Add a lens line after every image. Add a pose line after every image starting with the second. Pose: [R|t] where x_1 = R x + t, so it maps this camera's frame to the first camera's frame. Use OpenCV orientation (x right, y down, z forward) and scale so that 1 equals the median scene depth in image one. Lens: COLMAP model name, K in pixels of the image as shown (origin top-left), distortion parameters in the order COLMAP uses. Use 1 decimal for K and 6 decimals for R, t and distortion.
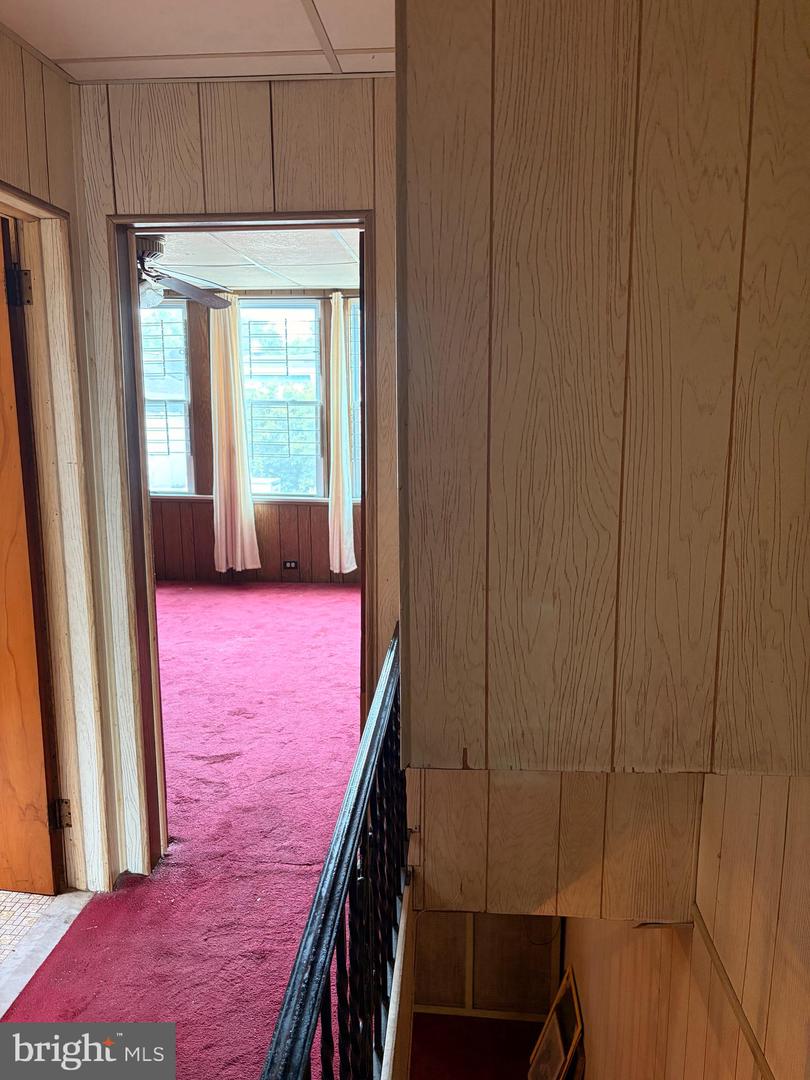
lens RADIAL K [[819.3, 0, 414.7], [0, 819.3, 544.4], [0, 0, 1]] dist [0.047183, -0.056516]
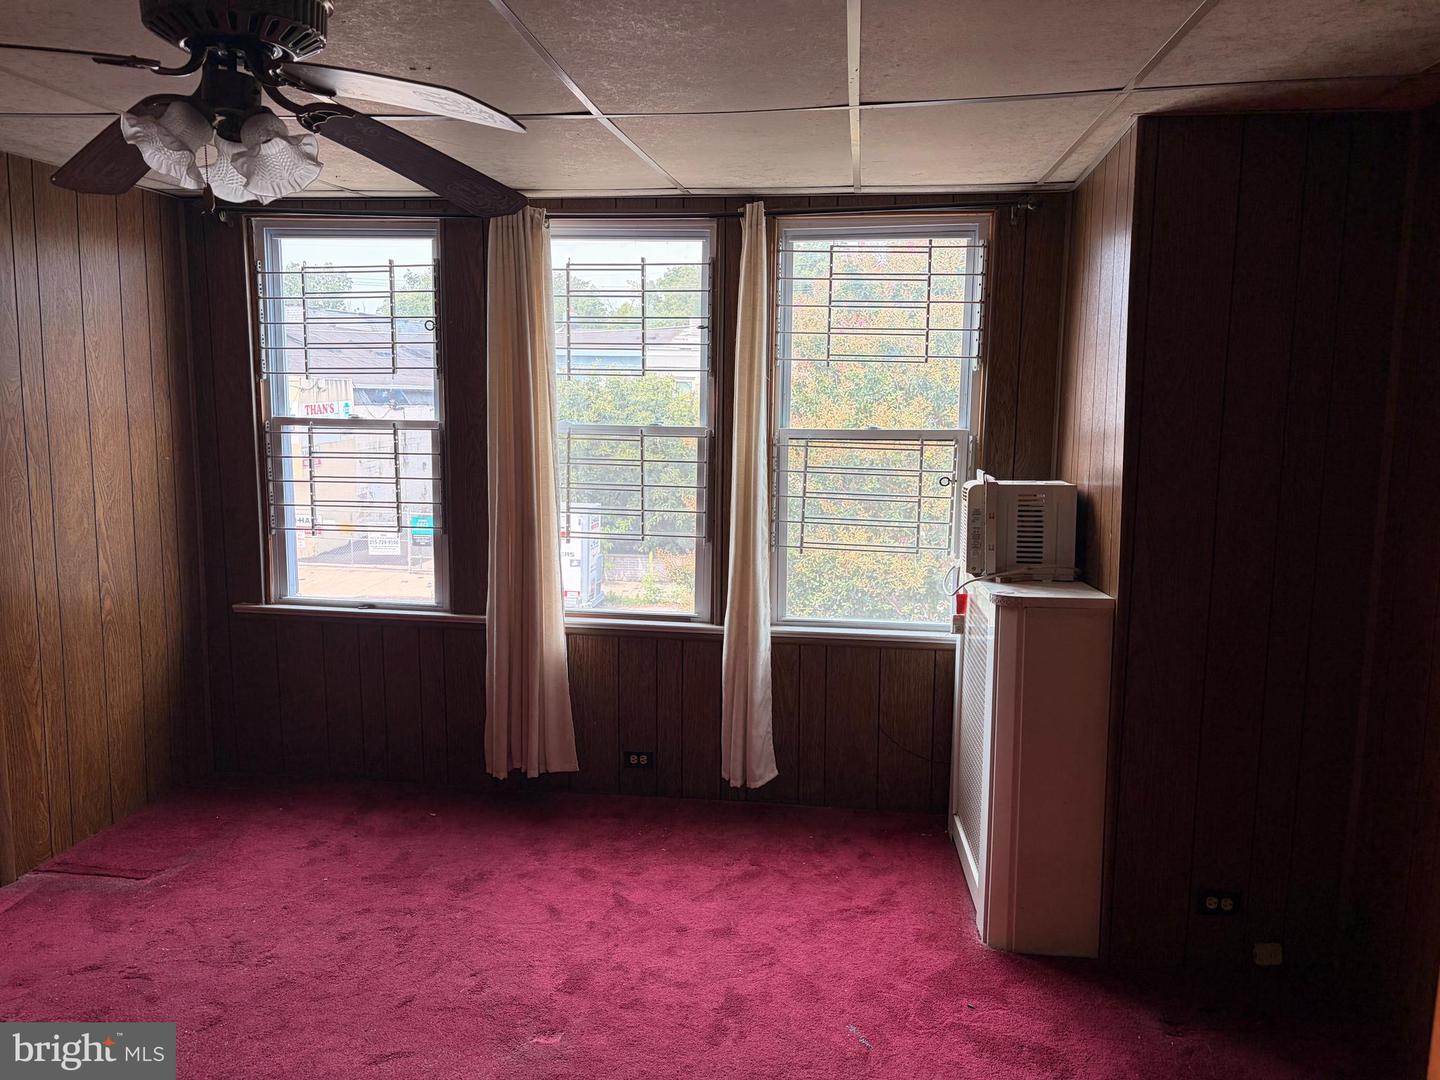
lens RADIAL K [[1092.4, 0, 714.2], [0, 1092.4, 532.0], [0, 0, 1]] dist [0.047183, -0.056516]
pose [[0.998483, 0.017303, -0.052263, -0.077371], [-0.019393, 0.999021, -0.039755, -0.087246], [0.051523, 0.040708, 0.997842, 0.359186]]
